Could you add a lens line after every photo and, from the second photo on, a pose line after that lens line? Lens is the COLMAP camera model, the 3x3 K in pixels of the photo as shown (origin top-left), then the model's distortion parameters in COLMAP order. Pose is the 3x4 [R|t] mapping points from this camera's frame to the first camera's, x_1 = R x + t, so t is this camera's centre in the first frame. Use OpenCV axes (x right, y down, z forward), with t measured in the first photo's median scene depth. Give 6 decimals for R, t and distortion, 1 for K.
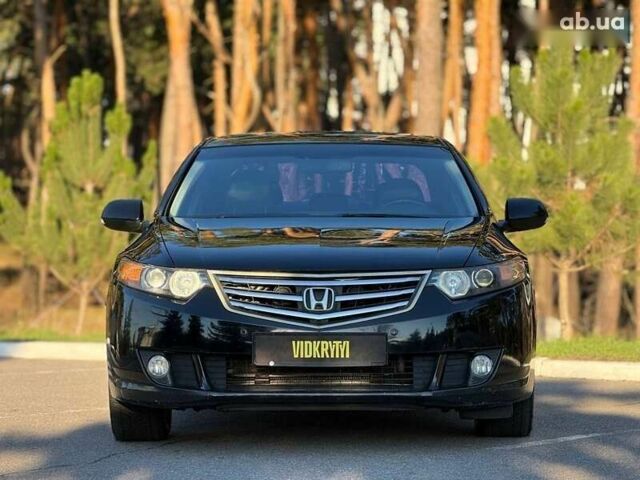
lens RADIAL K [[2424.7, 0, 320.0], [0, 2424.7, 240.0], [0, 0, 1]] dist [0.195246, -0.038563]
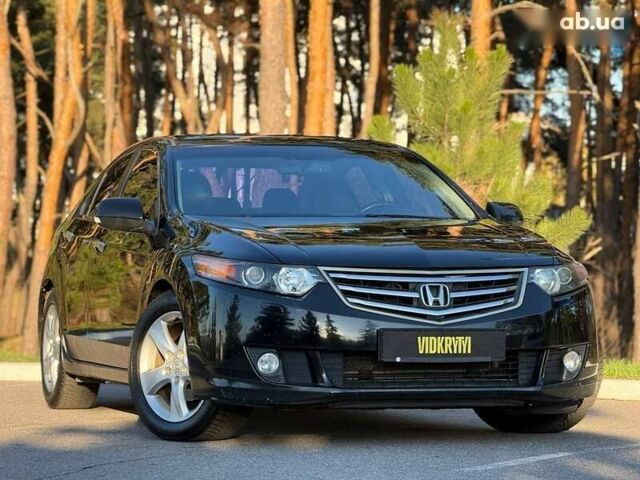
lens RADIAL K [[2424.7, 0, 320.0], [0, 2424.7, 240.0], [0, 0, 1]] dist [0.195246, -0.038563]
pose [[0.951633, 0.008917, 0.307108, -0.354057], [-0.007014, 0.999949, -0.007299, 0.008994], [-0.307157, 0.004791, 0.951647, 0.055048]]
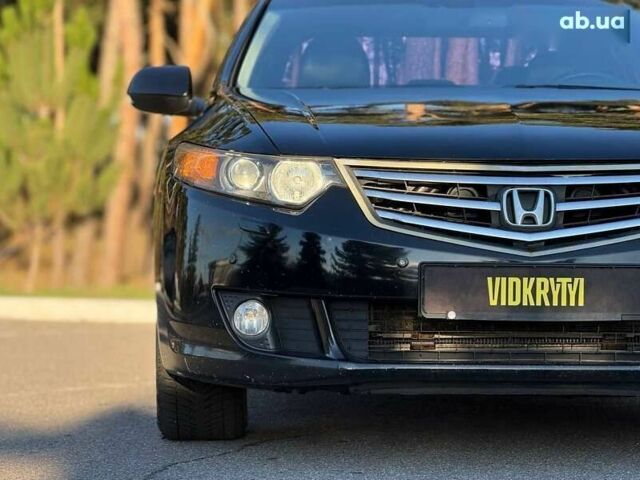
lens RADIAL K [[2424.7, 0, 320.0], [0, 2424.7, 240.0], [0, 0, 1]] dist [0.195246, -0.038563]
pose [[0.999325, 0.008967, 0.035631, -0.071977], [-0.009397, 0.999885, 0.011925, 0.025657], [-0.035520, -0.012252, 0.999294, 0.408075]]
